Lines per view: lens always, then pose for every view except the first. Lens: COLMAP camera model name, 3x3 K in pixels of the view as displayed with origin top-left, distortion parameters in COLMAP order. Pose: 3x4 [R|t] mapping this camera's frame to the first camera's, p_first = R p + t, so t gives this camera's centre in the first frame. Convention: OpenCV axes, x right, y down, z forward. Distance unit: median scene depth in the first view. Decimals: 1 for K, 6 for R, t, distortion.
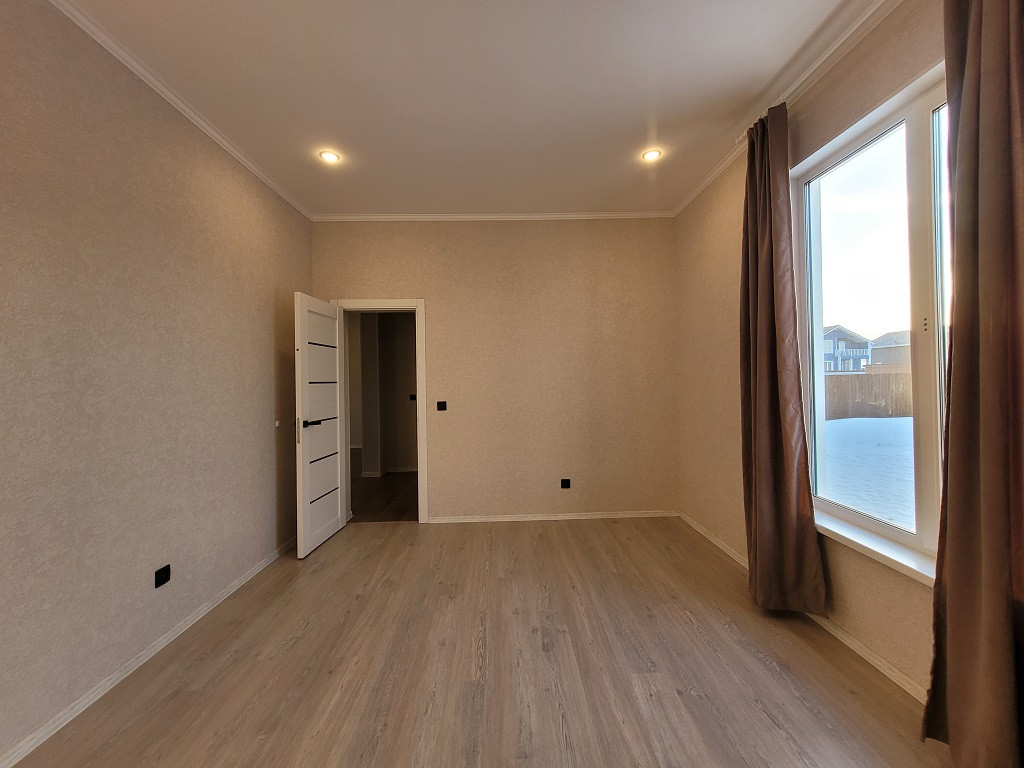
lens RADIAL K [[400.8, 0, 513.1], [0, 400.8, 378.2], [0, 0, 1]] dist [-0.000590, -0.000054]
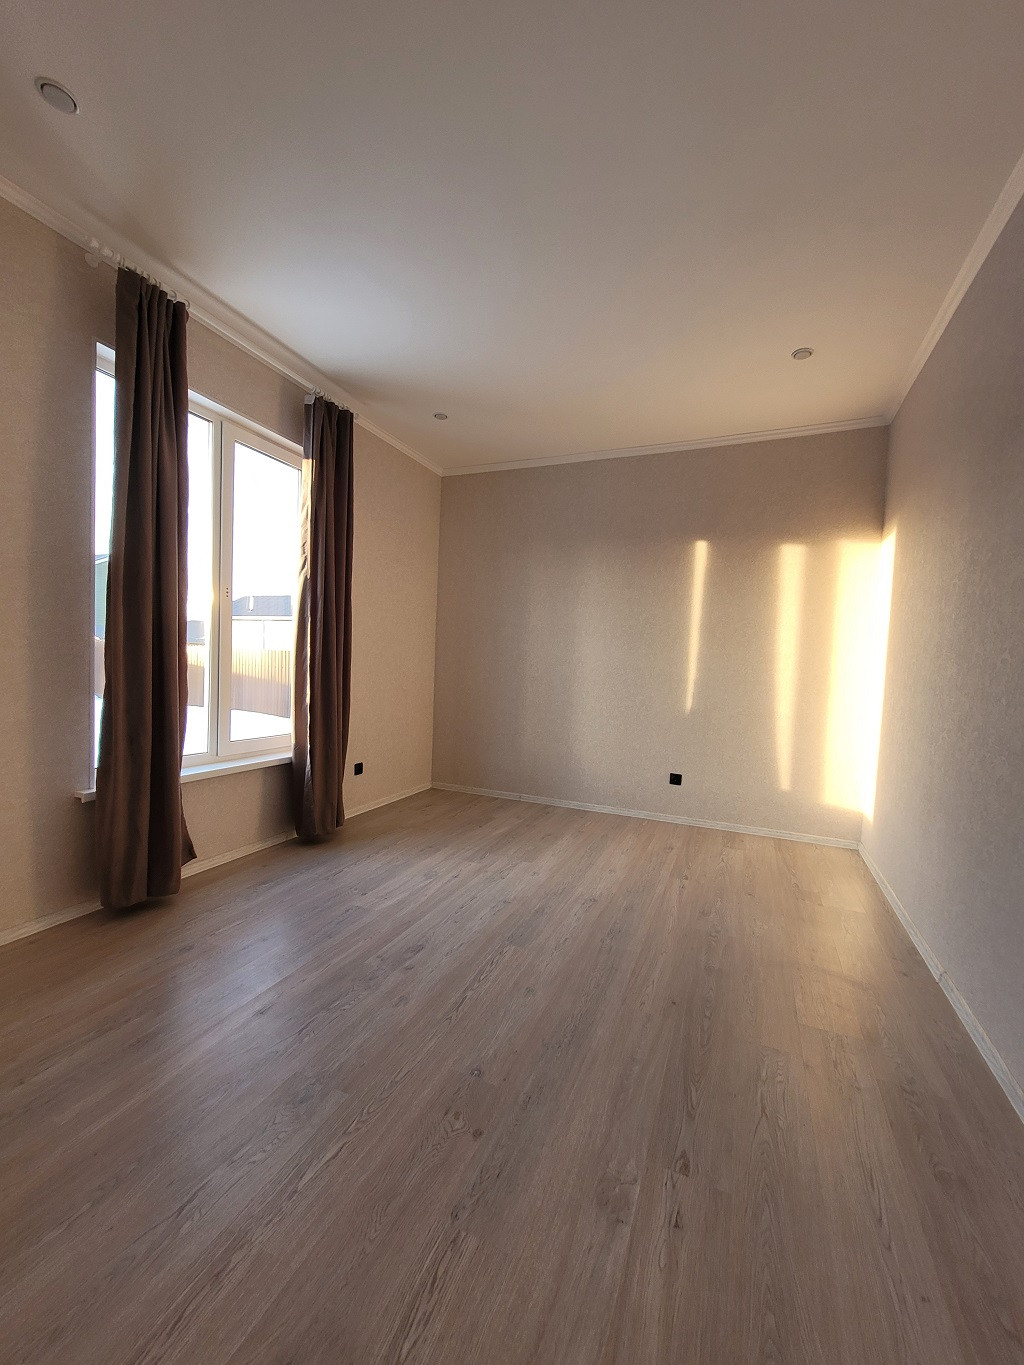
lens RADIAL K [[534.2, 0, 512.0], [0, 534.2, 682.5], [0, 0, 1]] dist [-0.000590, -0.000054]
pose [[-0.903247, -0.034383, 0.427741, -0.580486], [-0.023927, 0.999270, 0.029798, 0.084062], [-0.428453, 0.016681, -0.903410, 2.014713]]
